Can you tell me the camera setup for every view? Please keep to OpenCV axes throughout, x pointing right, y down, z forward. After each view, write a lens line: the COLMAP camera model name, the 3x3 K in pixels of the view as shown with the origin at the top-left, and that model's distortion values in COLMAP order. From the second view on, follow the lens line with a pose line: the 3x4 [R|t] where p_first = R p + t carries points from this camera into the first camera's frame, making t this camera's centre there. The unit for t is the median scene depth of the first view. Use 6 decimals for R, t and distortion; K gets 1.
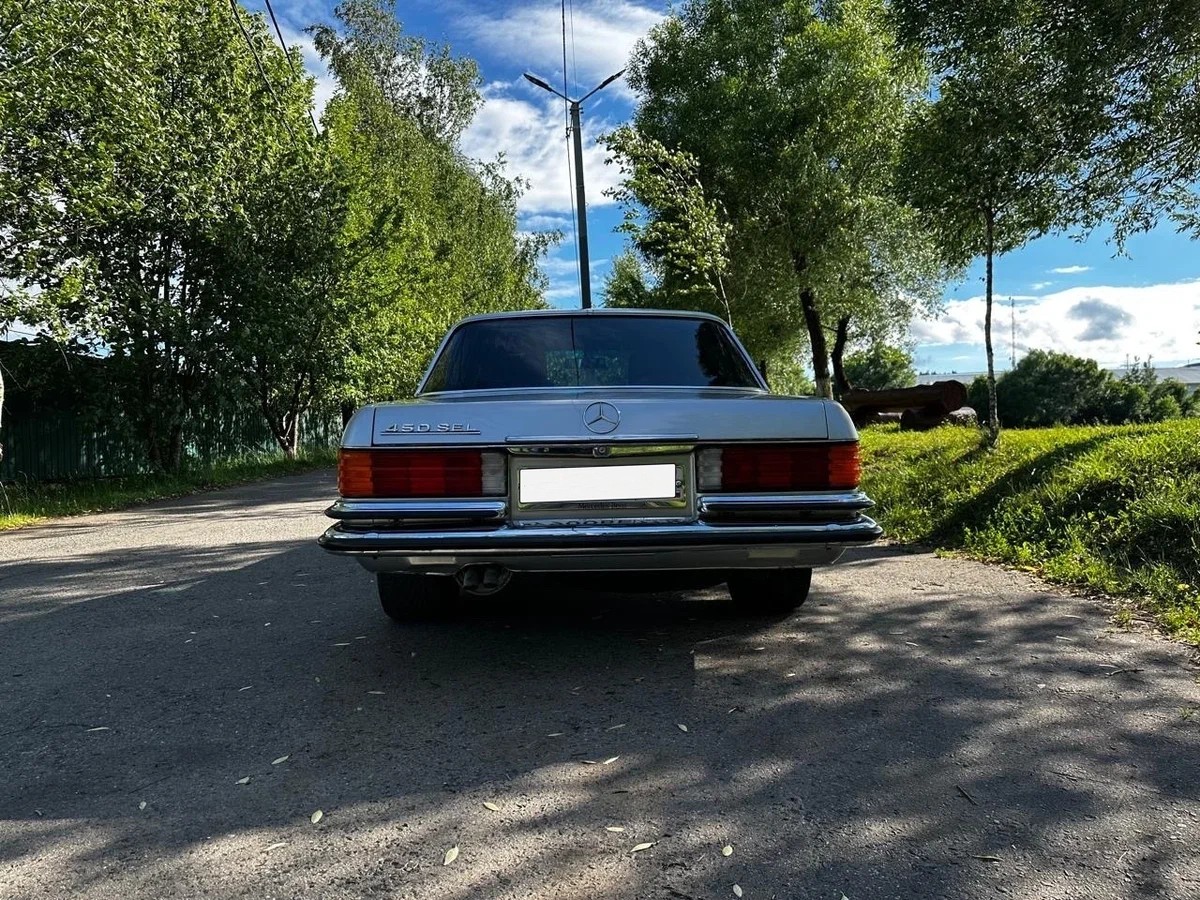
lens RADIAL K [[832.8, 0, 595.9], [0, 832.8, 425.2], [0, 0, 1]] dist [0.050089, -0.056322]
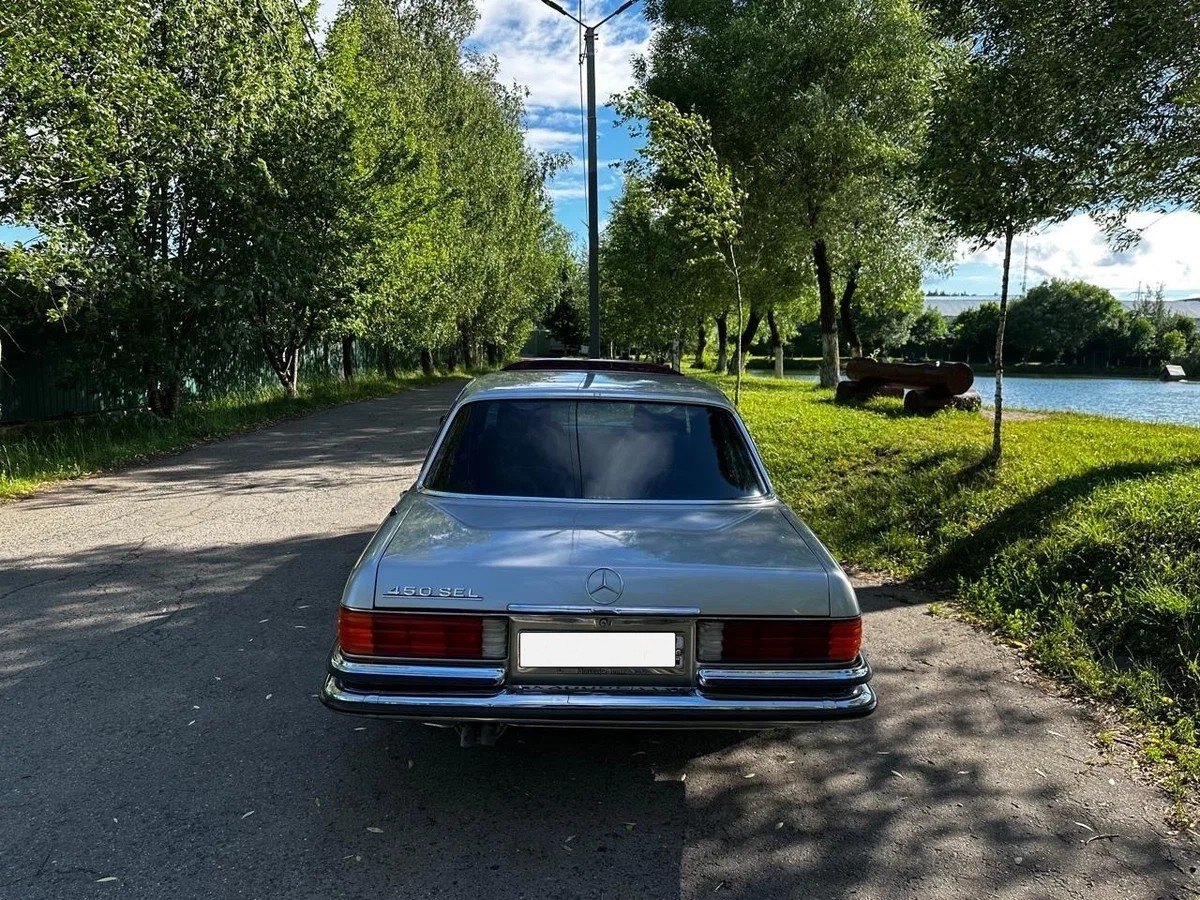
lens RADIAL K [[837.2, 0, 595.6], [0, 837.2, 419.5], [0, 0, 1]] dist [0.032704, -0.036428]
pose [[0.999154, 0.041084, 0.001836, -0.006918], [-0.041058, 0.994001, 0.101376, -0.155475], [0.002340, -0.101365, 0.994847, 0.012025]]
